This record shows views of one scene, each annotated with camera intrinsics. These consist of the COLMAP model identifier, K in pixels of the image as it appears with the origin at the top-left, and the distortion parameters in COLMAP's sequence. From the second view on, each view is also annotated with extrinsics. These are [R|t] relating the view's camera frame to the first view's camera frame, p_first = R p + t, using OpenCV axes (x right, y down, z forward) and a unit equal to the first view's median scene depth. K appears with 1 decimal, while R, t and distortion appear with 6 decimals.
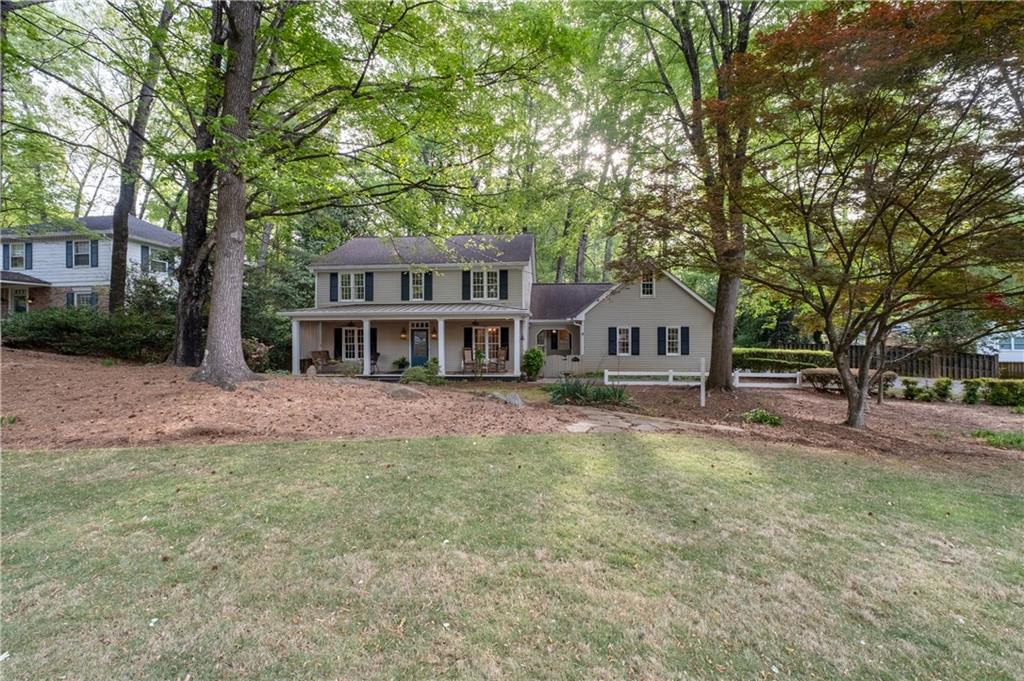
lens RADIAL K [[425.1, 0, 512.0], [0, 425.1, 340.5], [0, 0, 1]] dist [-0.000737, 0.000147]
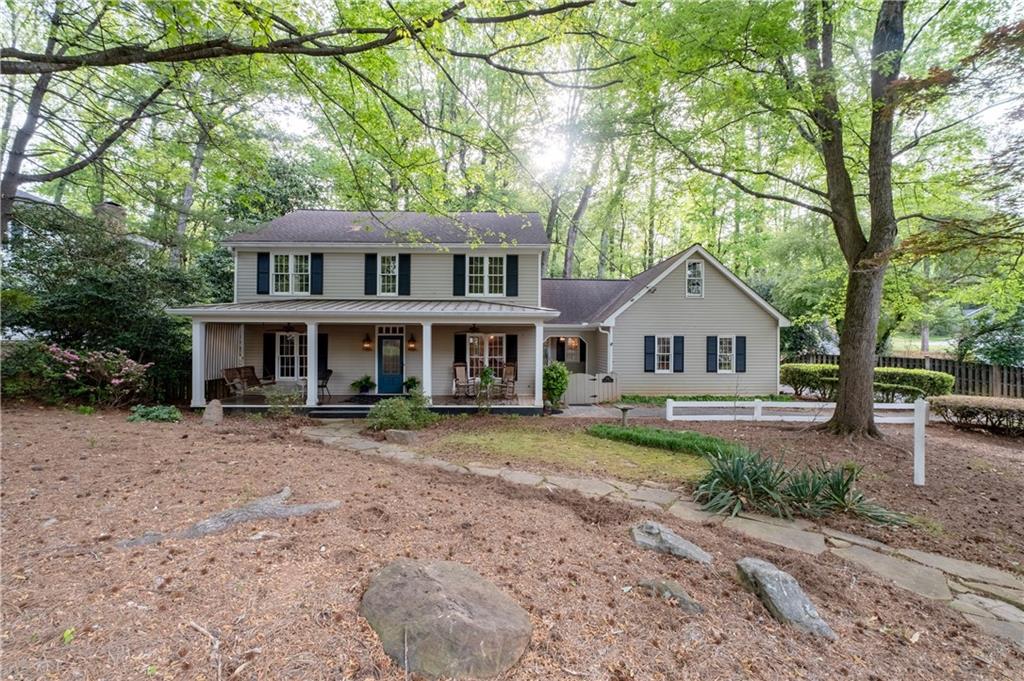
lens RADIAL K [[425.1, 0, 512.0], [0, 425.1, 340.5], [0, 0, 1]] dist [-0.000737, 0.000147]
pose [[0.994434, 0.008411, 0.105023, -0.093519], [-0.008195, 0.999963, -0.002491, -0.019635], [-0.105040, 0.001617, 0.994467, 0.283621]]
